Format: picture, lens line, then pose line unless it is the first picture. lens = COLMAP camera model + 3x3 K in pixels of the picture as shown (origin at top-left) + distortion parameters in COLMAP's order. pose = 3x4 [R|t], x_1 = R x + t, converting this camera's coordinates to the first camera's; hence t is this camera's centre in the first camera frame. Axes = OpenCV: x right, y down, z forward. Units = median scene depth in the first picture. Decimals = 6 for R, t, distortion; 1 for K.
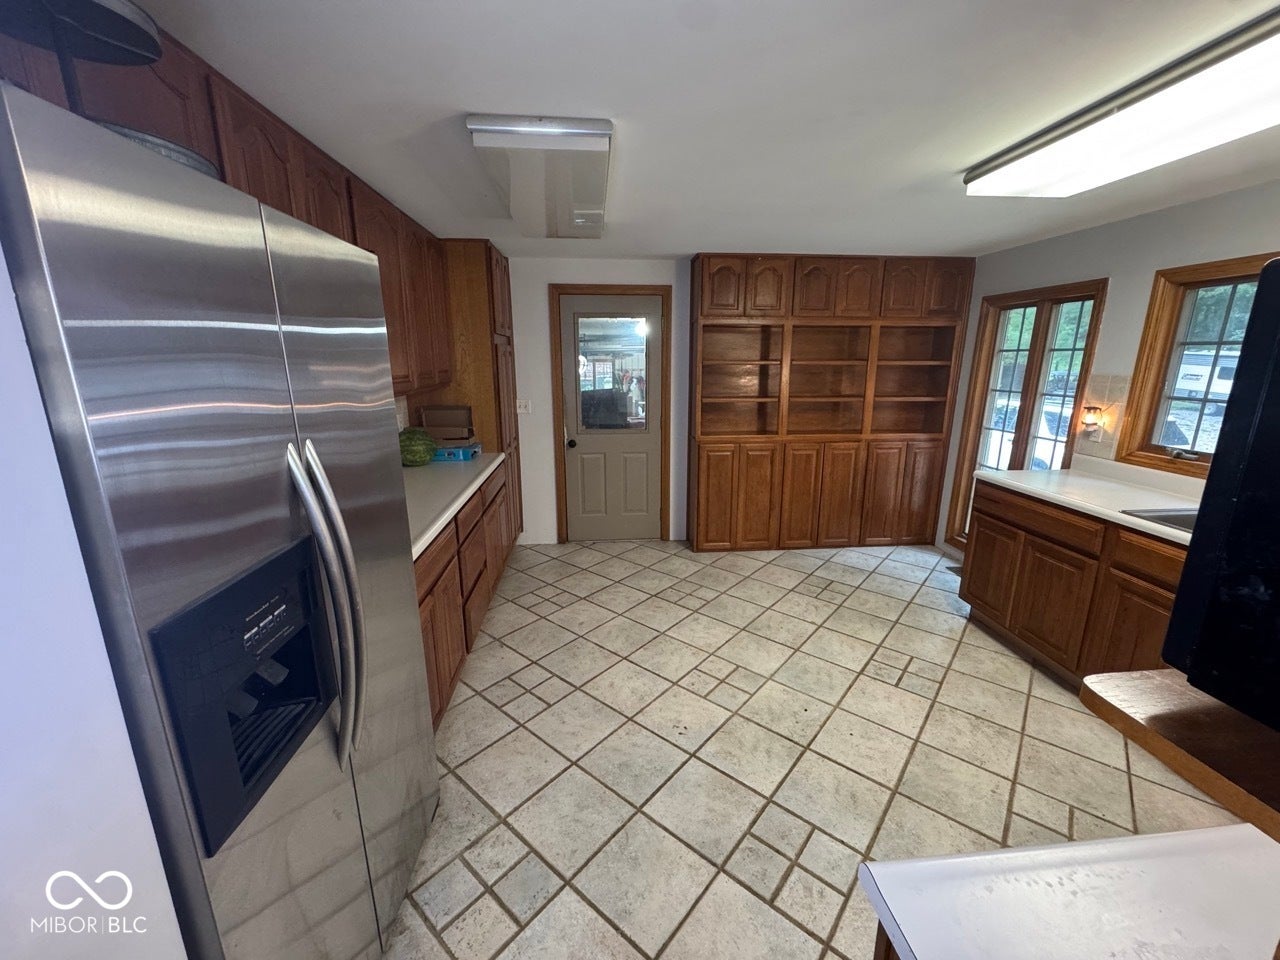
lens RADIAL K [[512.4, 0, 640.3], [0, 512.4, 477.5], [0, 0, 1]] dist [-0.000037, 0.000162]
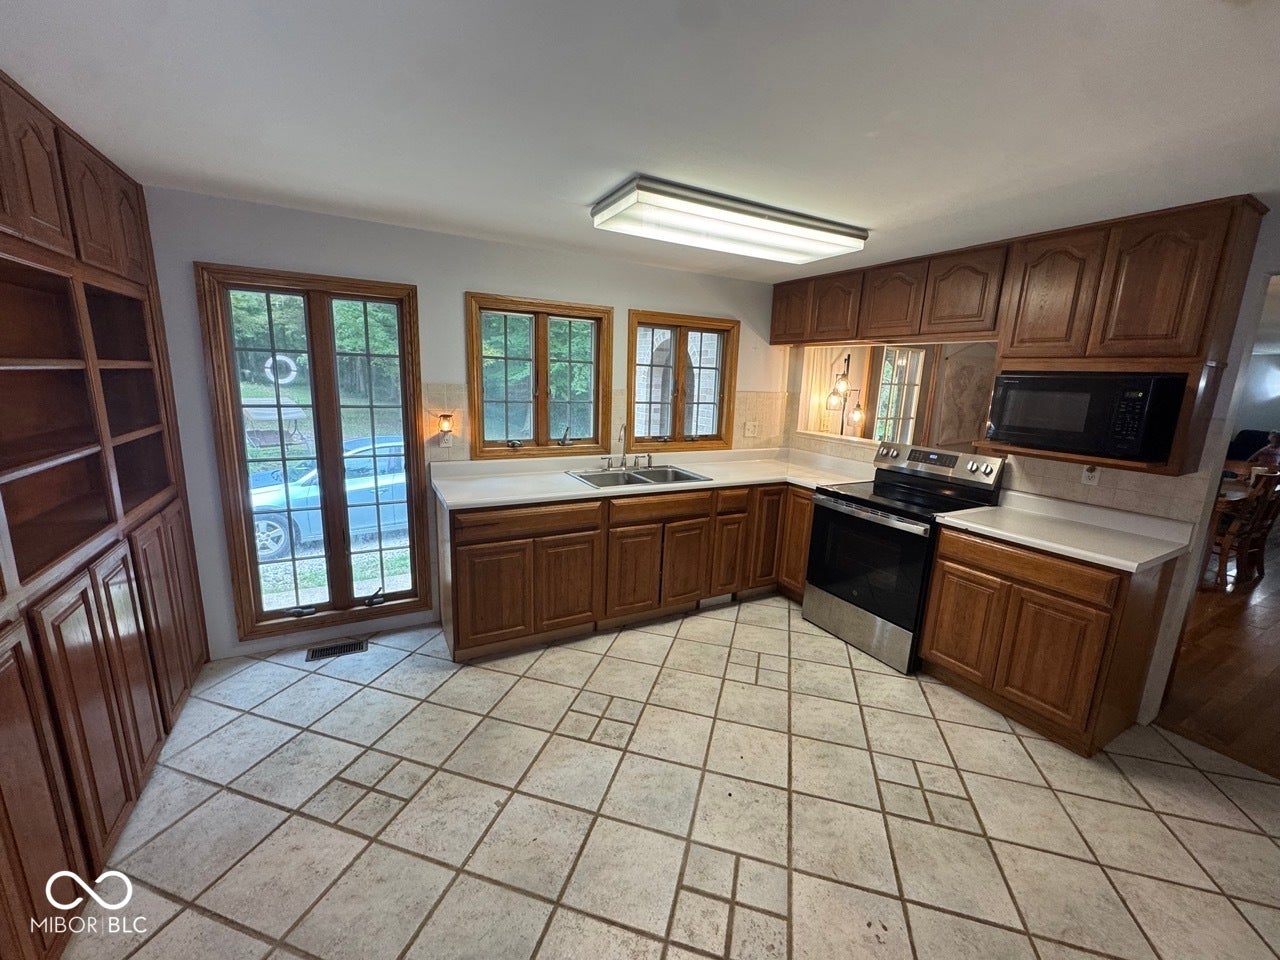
lens RADIAL K [[512.4, 0, 640.3], [0, 512.4, 477.5], [0, 0, 1]] dist [-0.000037, 0.000162]
pose [[-0.407542, -0.192858, 0.892589, -0.175832], [0.174090, 0.943110, 0.283261, -0.197172], [-0.896439, 0.270831, -0.350782, 0.851164]]
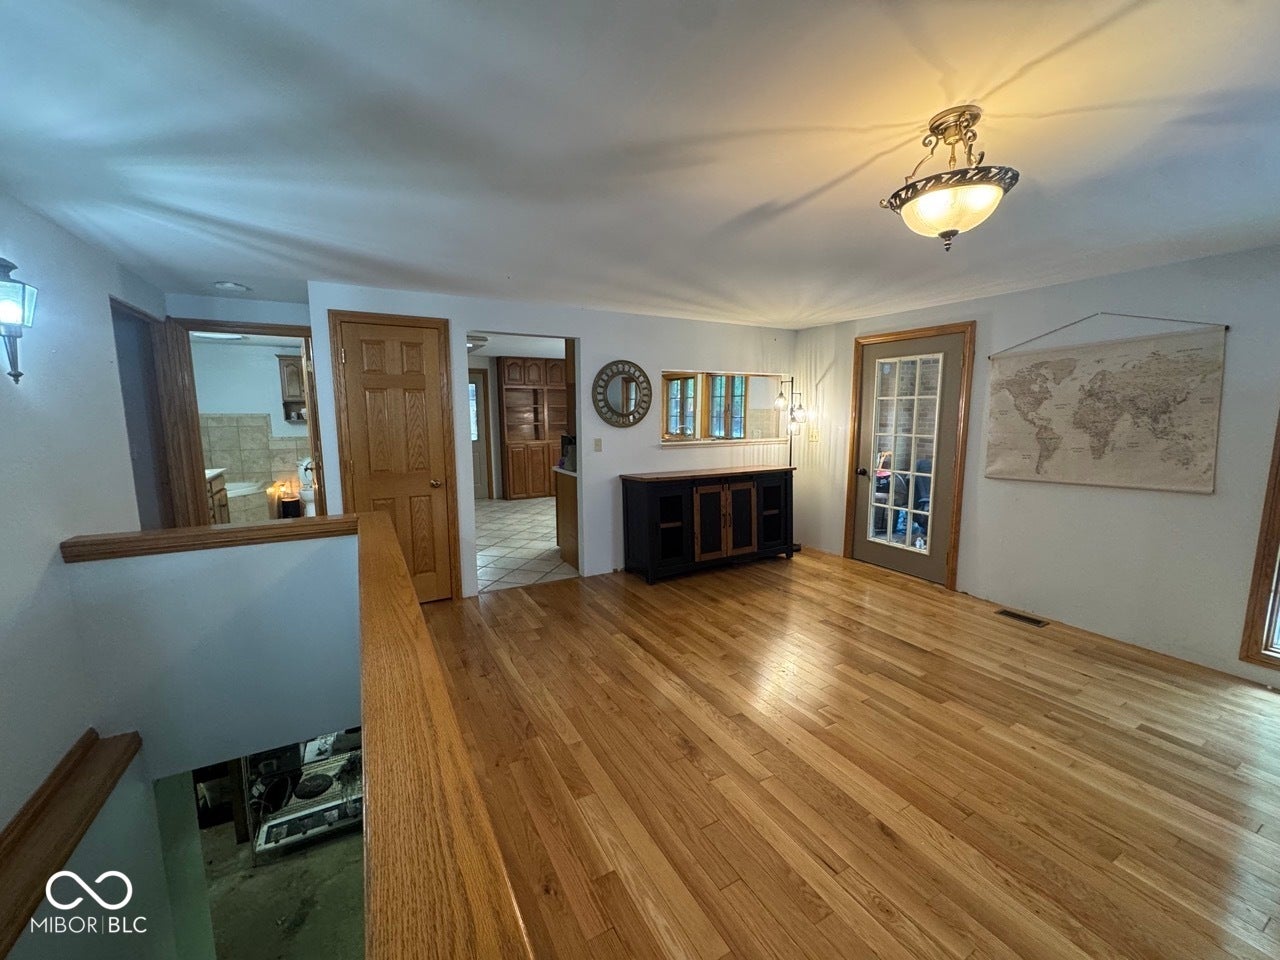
lens RADIAL K [[512.4, 0, 640.3], [0, 512.4, 477.5], [0, 0, 1]] dist [-0.000037, 0.000162]
pose [[0.908720, -0.056919, 0.413507, -0.291065], [0.096906, 0.992360, -0.076364, 0.308815], [-0.406001, 0.109465, 0.907293, -1.206284]]
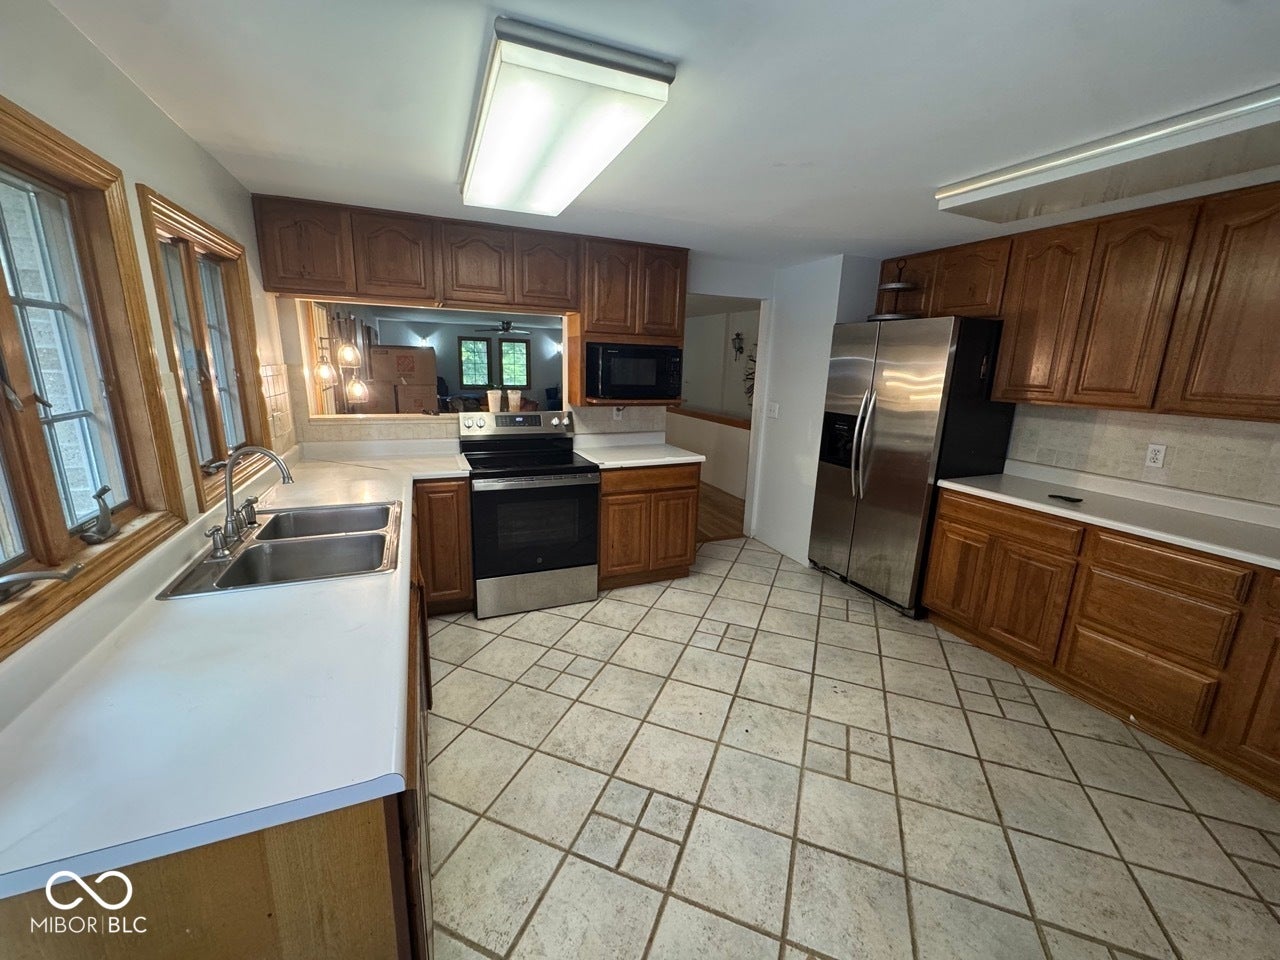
lens RADIAL K [[512.4, 0, 640.3], [0, 512.4, 477.5], [0, 0, 1]] dist [-0.000037, 0.000162]
pose [[-0.947191, 0.045704, -0.317396, 0.522292], [-0.101053, 0.896816, 0.430707, -0.234142], [0.304331, 0.440036, -0.844838, 1.015839]]
